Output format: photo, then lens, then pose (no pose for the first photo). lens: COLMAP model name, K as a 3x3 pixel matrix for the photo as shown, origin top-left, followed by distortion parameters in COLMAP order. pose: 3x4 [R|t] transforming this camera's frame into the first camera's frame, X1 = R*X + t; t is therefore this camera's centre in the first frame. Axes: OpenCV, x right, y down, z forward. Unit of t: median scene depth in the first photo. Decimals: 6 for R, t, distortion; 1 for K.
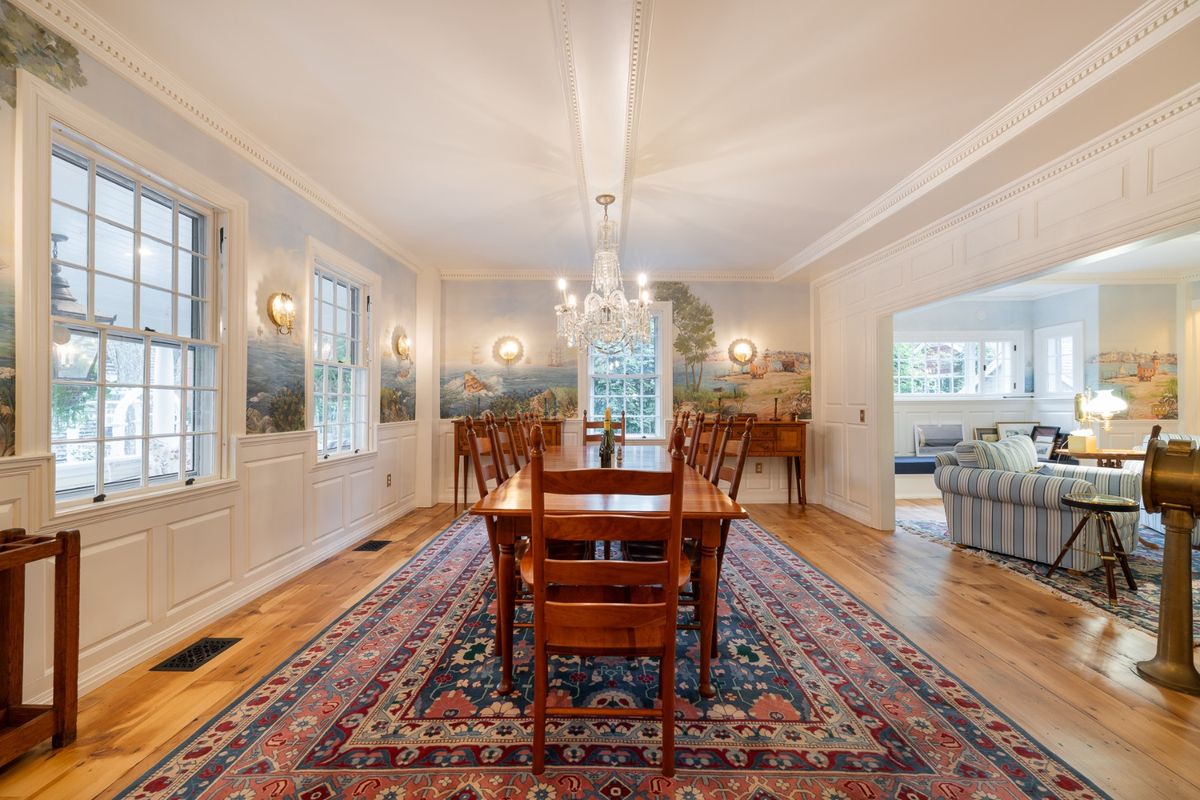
lens RADIAL K [[487.5, 0, 600.8], [0, 487.5, 399.7], [0, 0, 1]] dist [-0.000944, -0.000077]
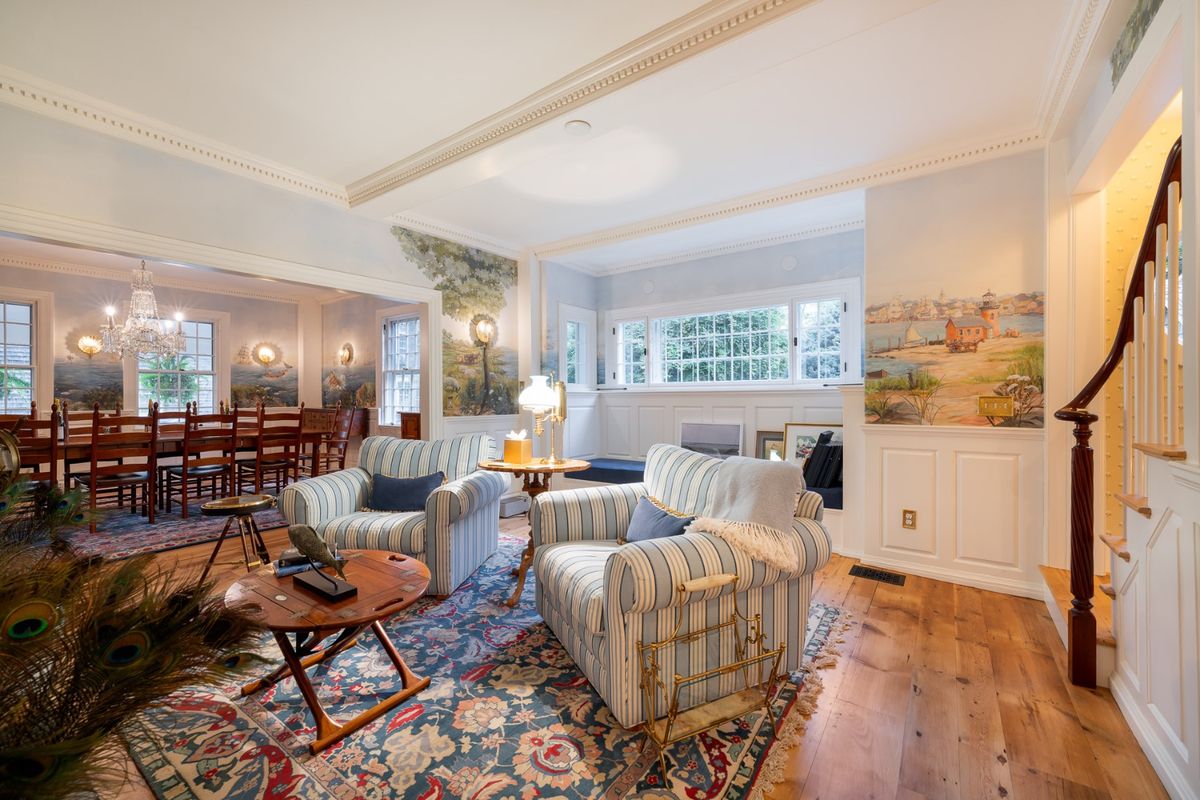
lens RADIAL K [[487.5, 0, 596.7], [0, 487.5, 396.7], [0, 0, 1]] dist [-0.000944, -0.000077]
pose [[0.812833, 0.001363, -0.582495, 1.102995], [0.004932, 0.999945, 0.009221, 0.002932], [0.582476, -0.010368, 0.812782, 0.344956]]
